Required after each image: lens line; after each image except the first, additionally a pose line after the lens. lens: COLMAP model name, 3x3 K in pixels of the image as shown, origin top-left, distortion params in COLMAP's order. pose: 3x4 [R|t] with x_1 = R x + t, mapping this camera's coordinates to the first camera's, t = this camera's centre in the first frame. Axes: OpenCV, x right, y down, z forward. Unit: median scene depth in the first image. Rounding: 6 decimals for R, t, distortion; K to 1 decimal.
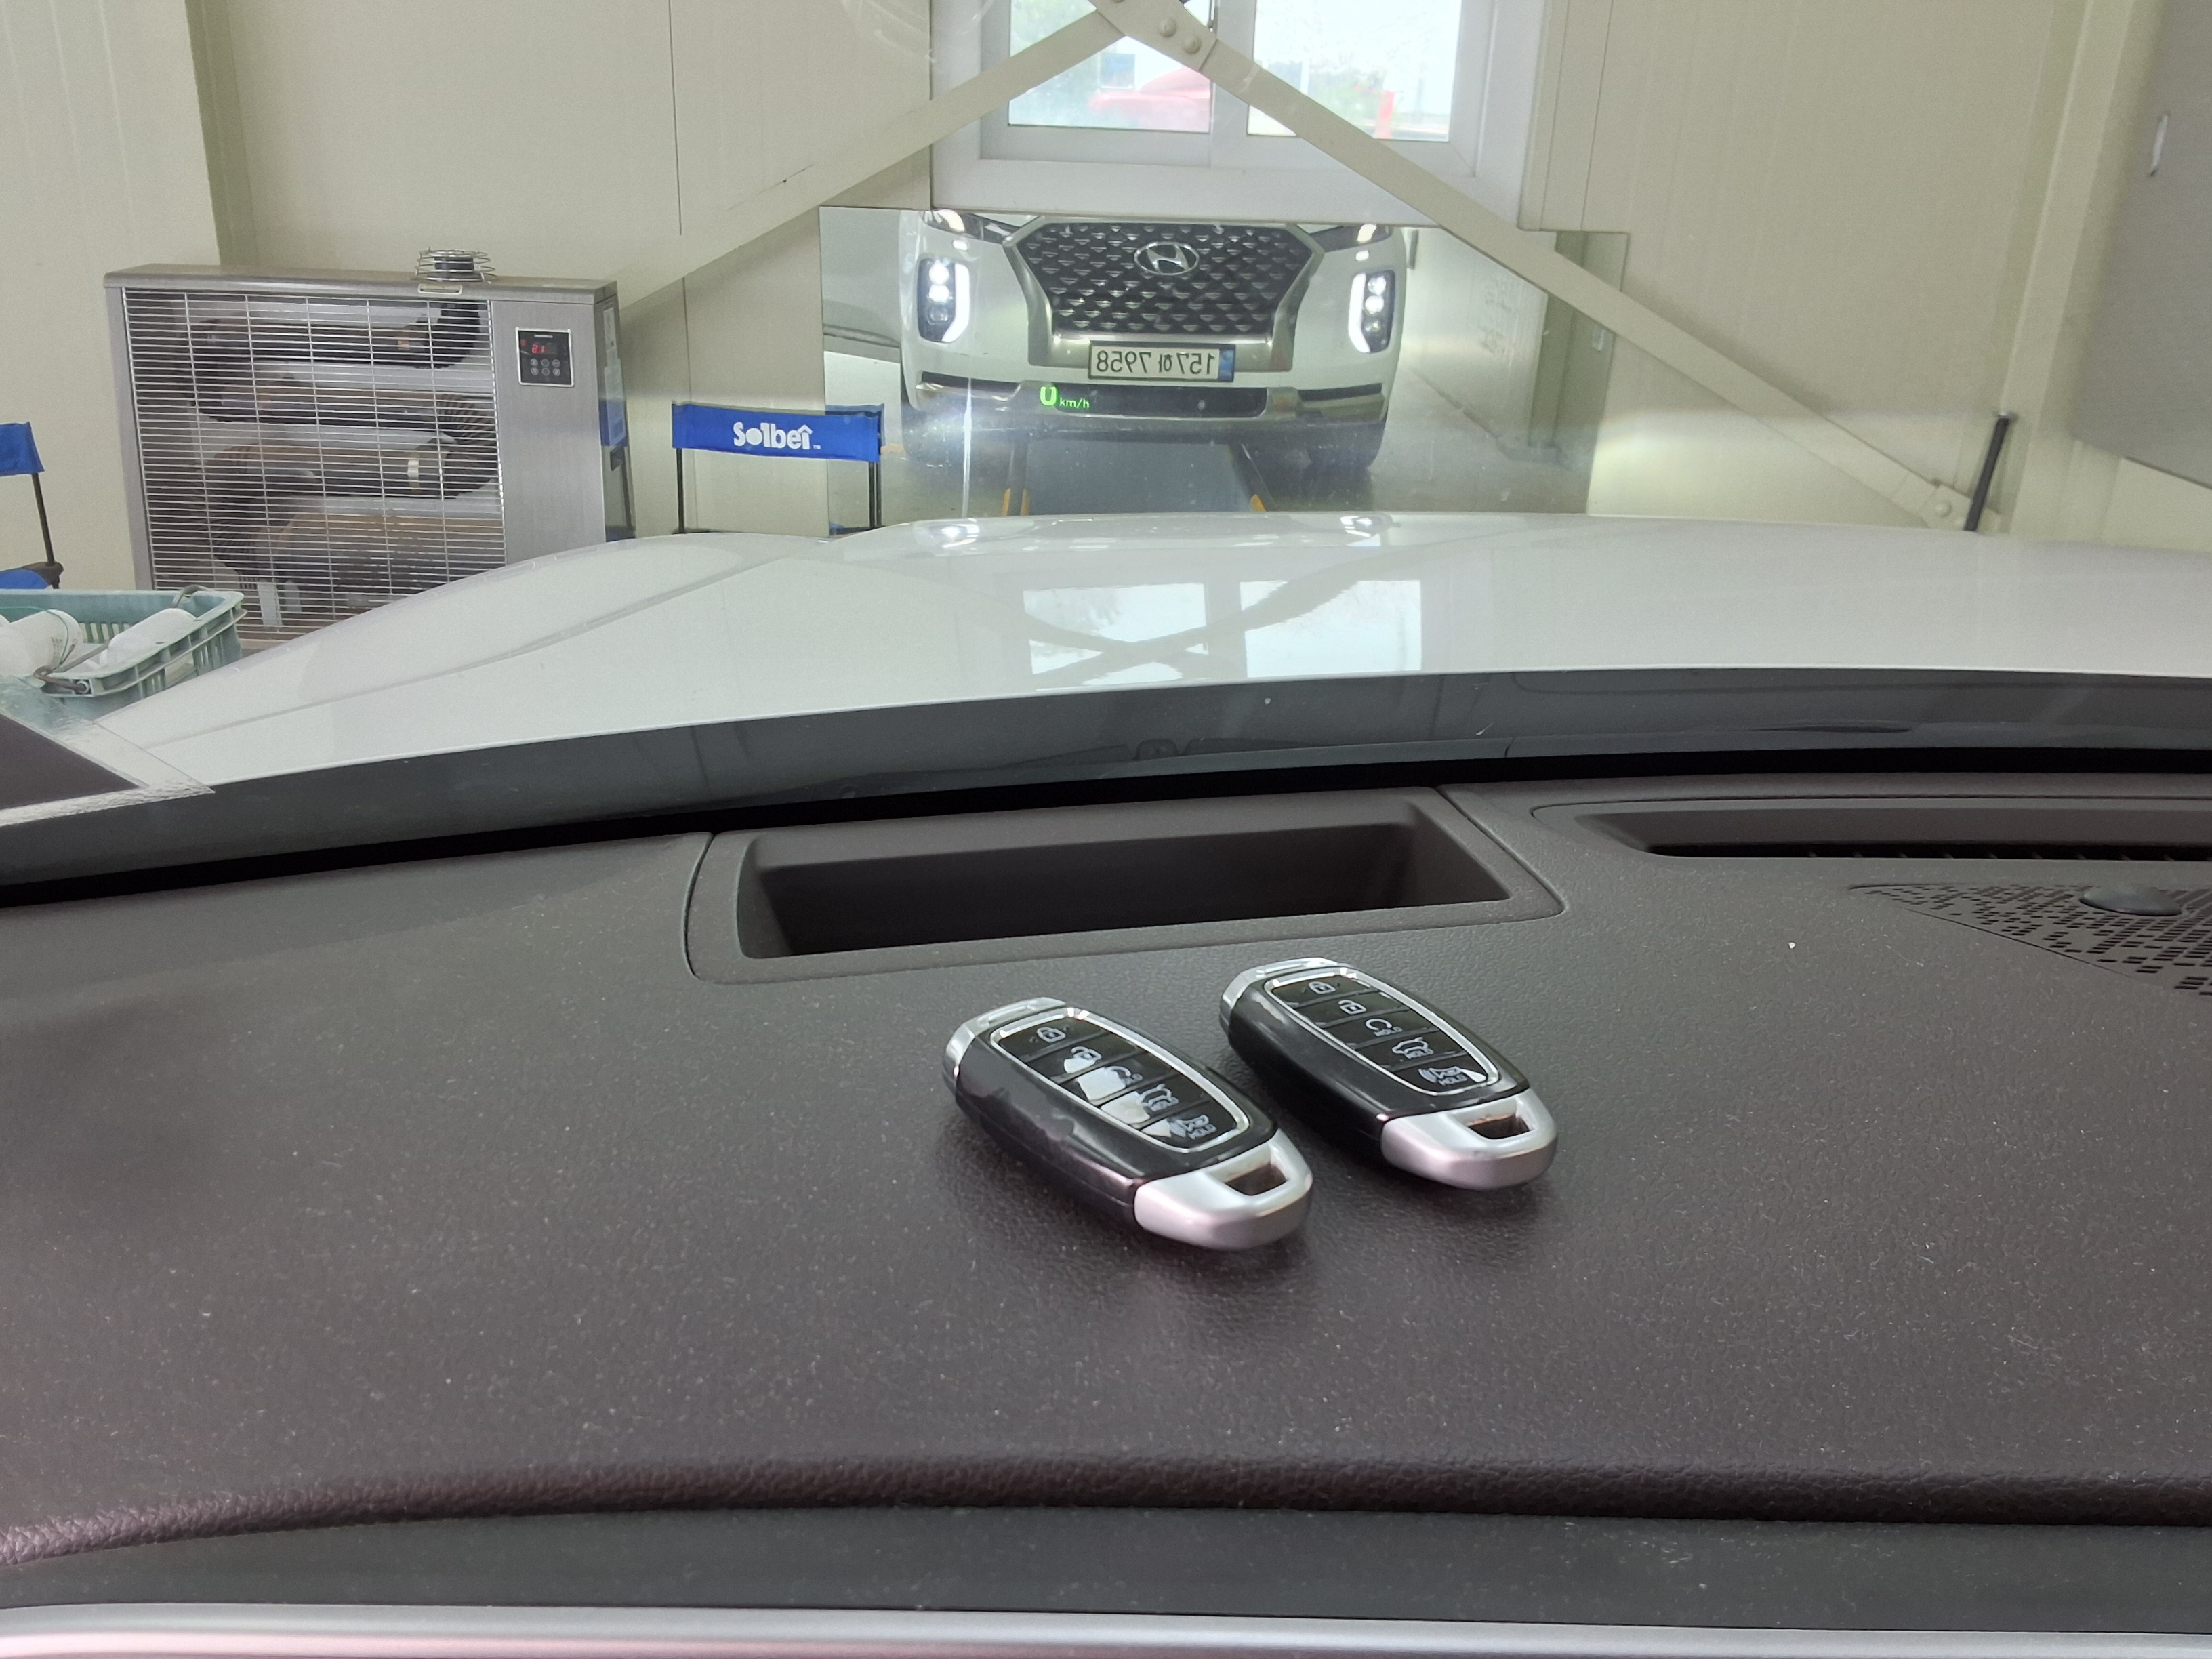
lens RADIAL K [[1821.5, 0, 1103.9], [0, 1821.5, 841.9], [0, 0, 1]] dist [0.092710, -0.052161]
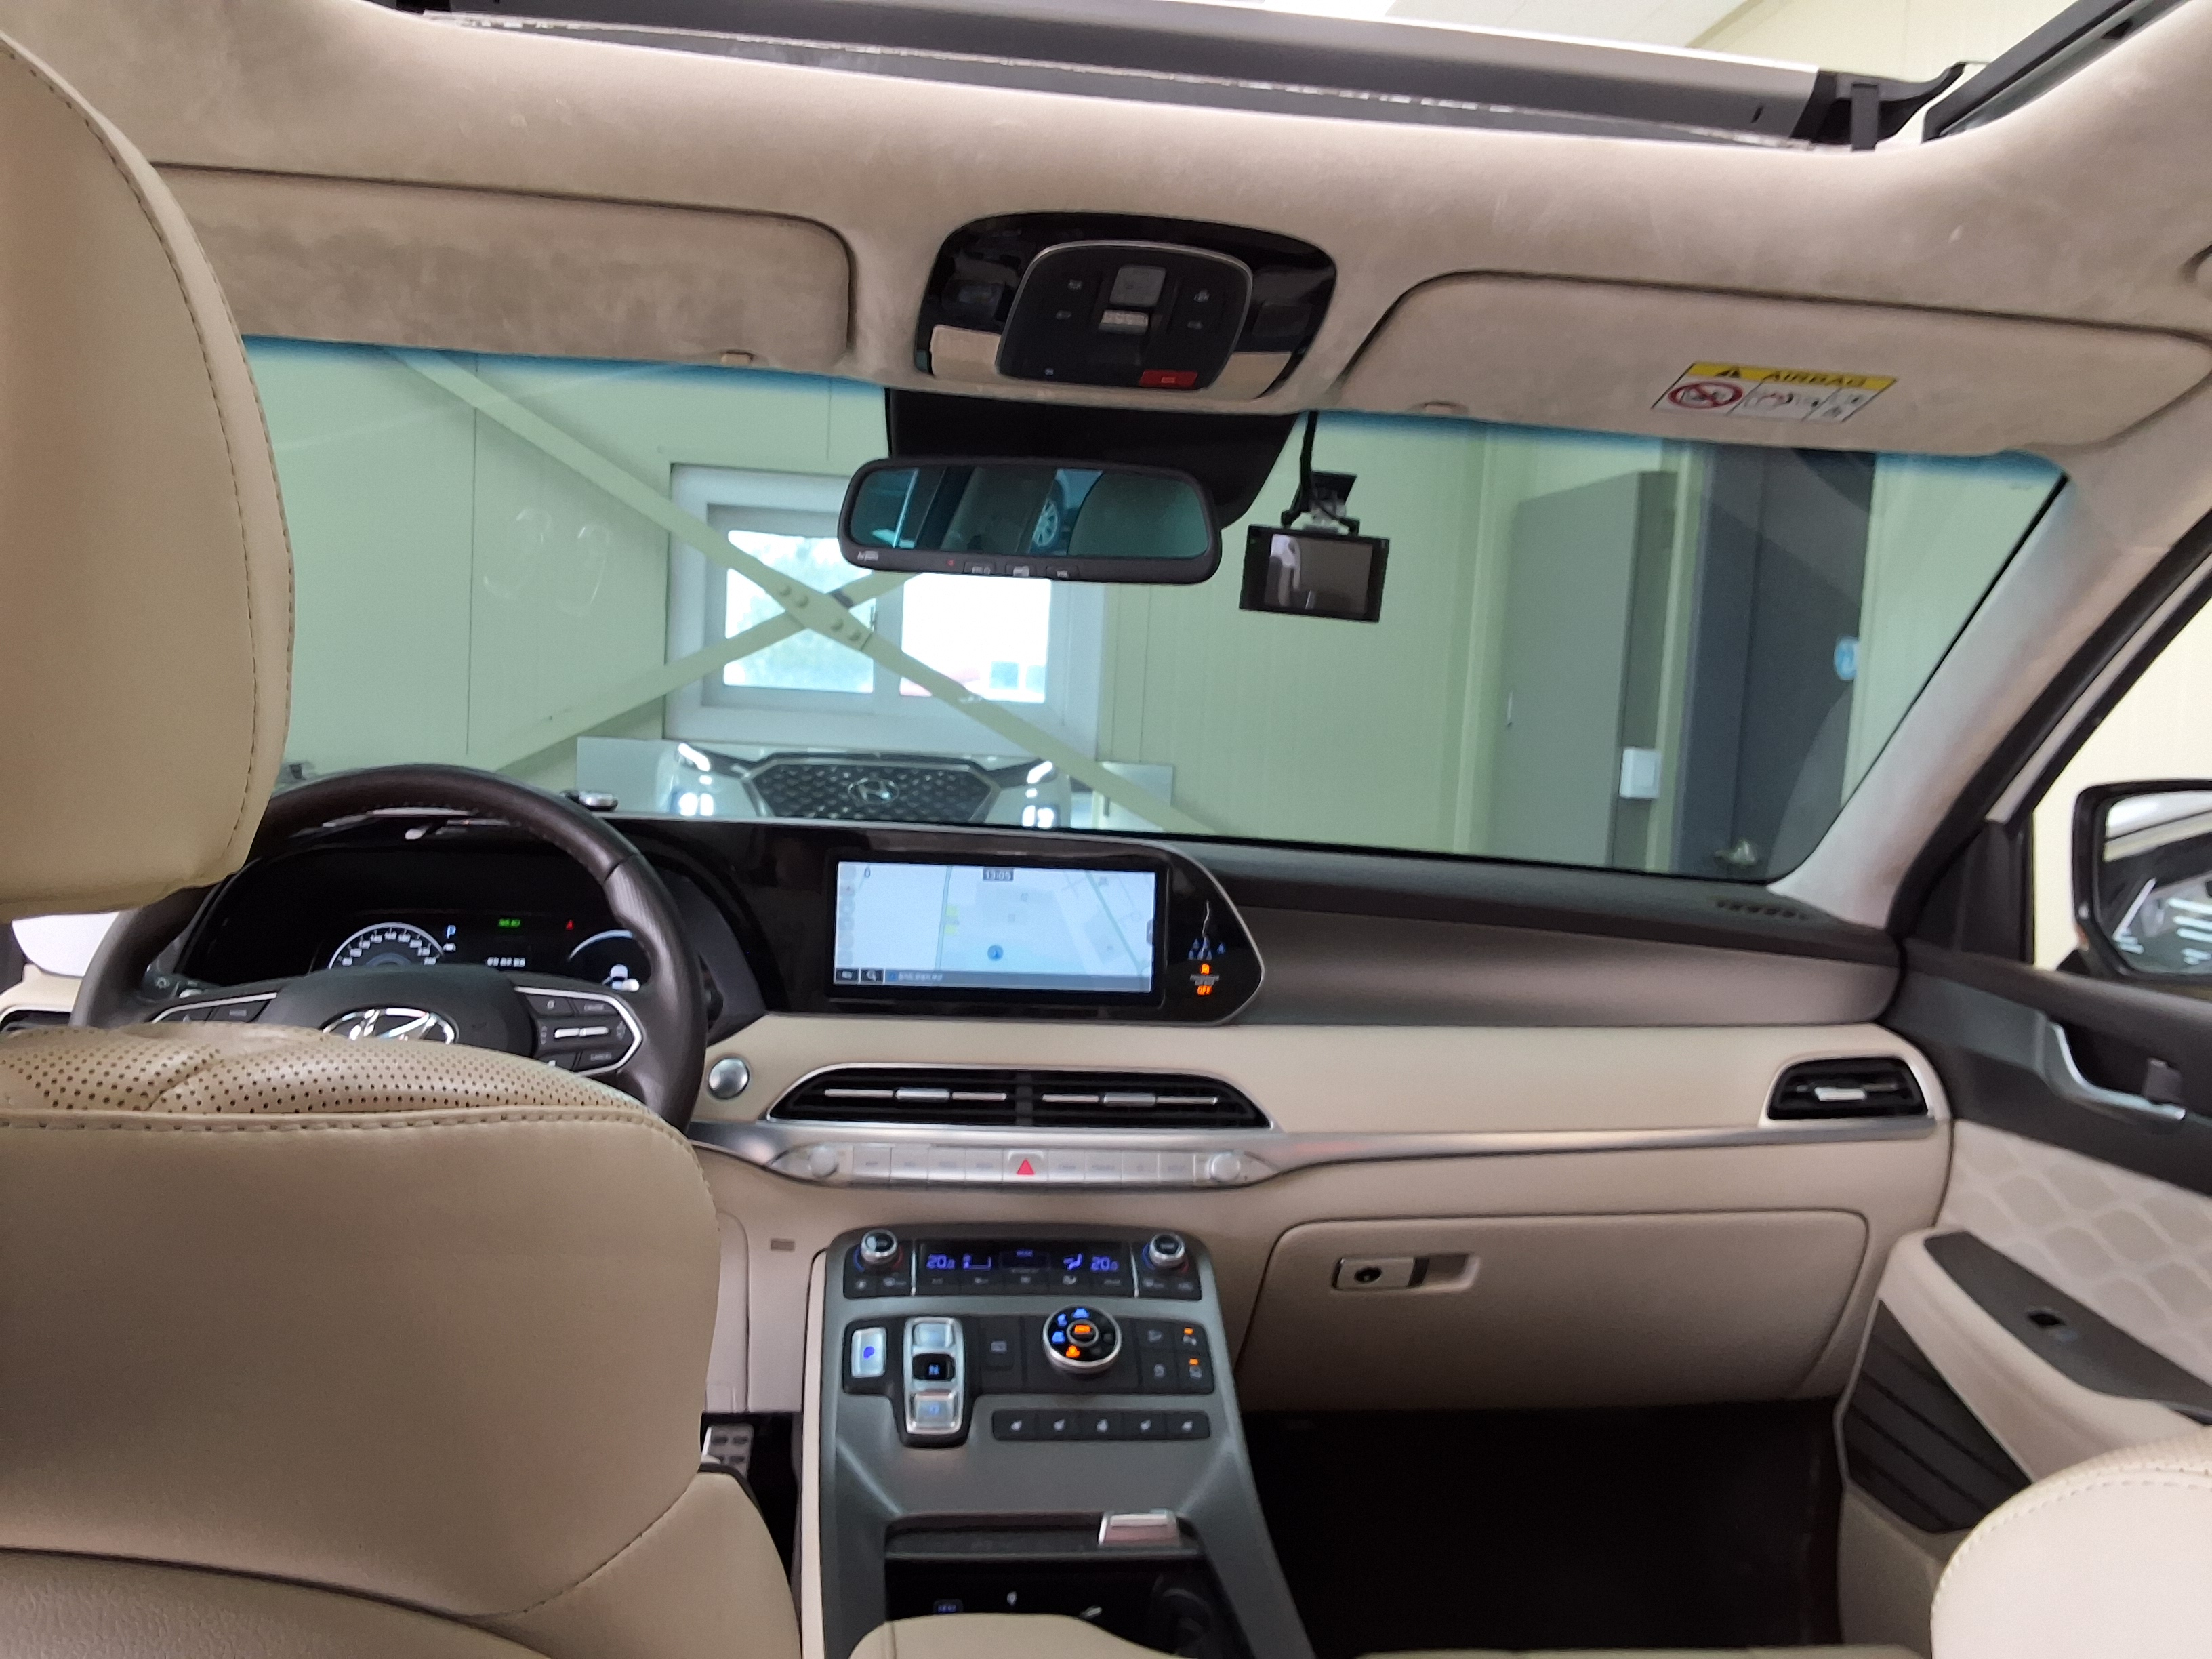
lens RADIAL K [[1821.5, 0, 1116.0], [0, 1821.5, 821.9], [0, 0, 1]] dist [0.092710, -0.052161]
pose [[0.992497, 0.014871, 0.121357, 0.046815], [0.022882, 0.952445, -0.303850, 0.082407], [-0.120105, 0.304348, 0.944959, -0.184803]]
